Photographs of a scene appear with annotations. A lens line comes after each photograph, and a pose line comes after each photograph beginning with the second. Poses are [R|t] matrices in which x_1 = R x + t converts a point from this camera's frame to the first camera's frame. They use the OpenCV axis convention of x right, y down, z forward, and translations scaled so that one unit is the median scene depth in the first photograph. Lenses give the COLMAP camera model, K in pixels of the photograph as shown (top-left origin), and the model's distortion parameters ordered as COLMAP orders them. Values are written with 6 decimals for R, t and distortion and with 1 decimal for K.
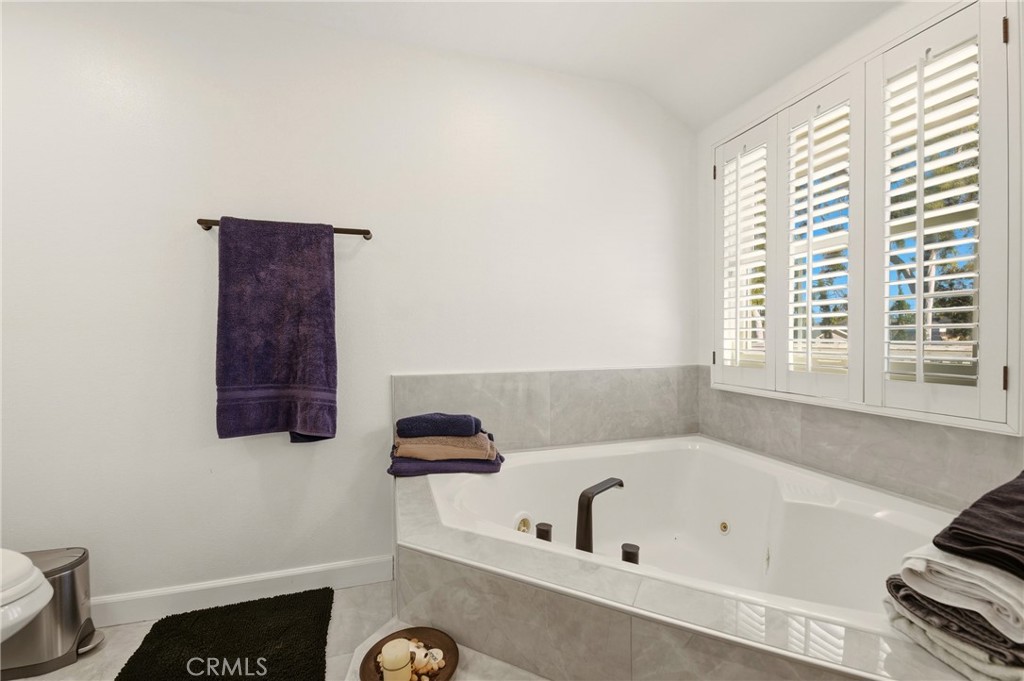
lens RADIAL K [[412.3, 0, 499.3], [0, 412.3, 346.5], [0, 0, 1]] dist [0.000782, -0.000034]
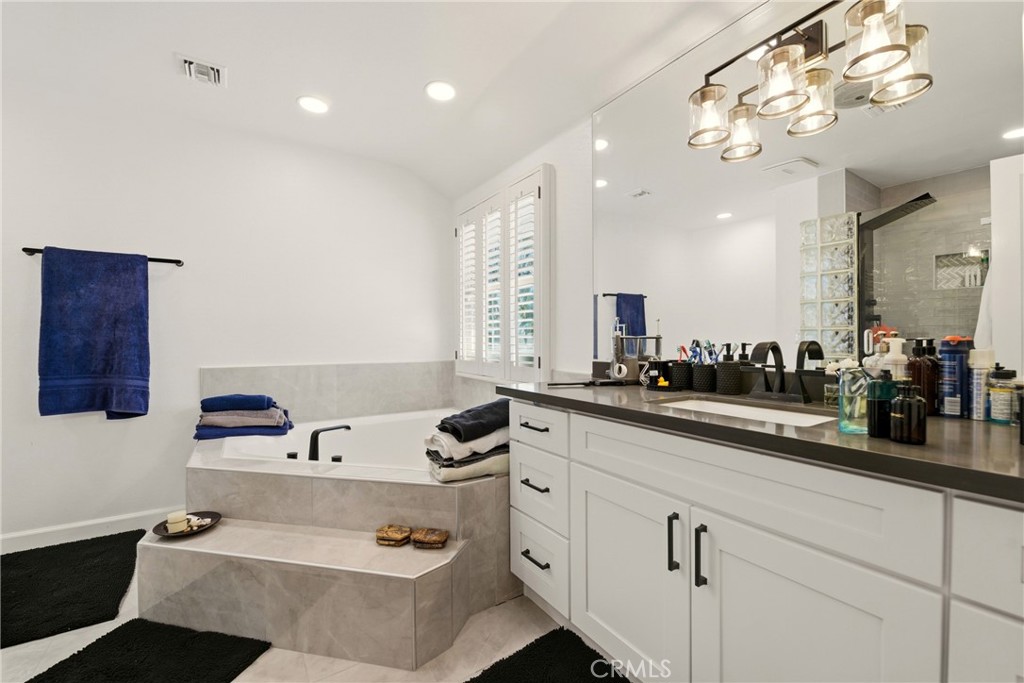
lens RADIAL K [[420.0, 0, 508.3], [0, 420.0, 345.0], [0, 0, 1]] dist [0.026045, -0.015619]
pose [[0.959087, 0.004480, 0.283076, 0.333226], [-0.001912, 0.999954, -0.009347, 0.006273], [-0.283105, 0.008424, 0.959052, -0.653961]]
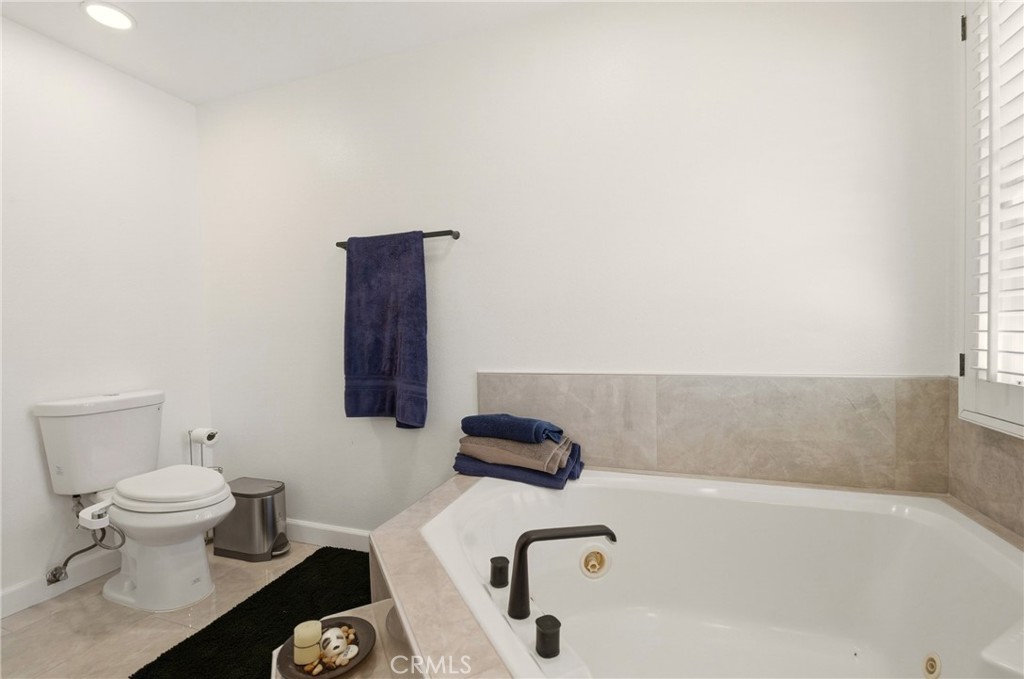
lens RADIAL K [[438.2, 0, 515.4], [0, 438.2, 344.7], [0, 0, 1]] dist [-0.001518, -0.000474]
pose [[0.809955, 0.007211, -0.586448, 0.470329], [0.004402, 0.999821, 0.018374, -0.016726], [0.586476, -0.017464, 0.809779, 0.210852]]
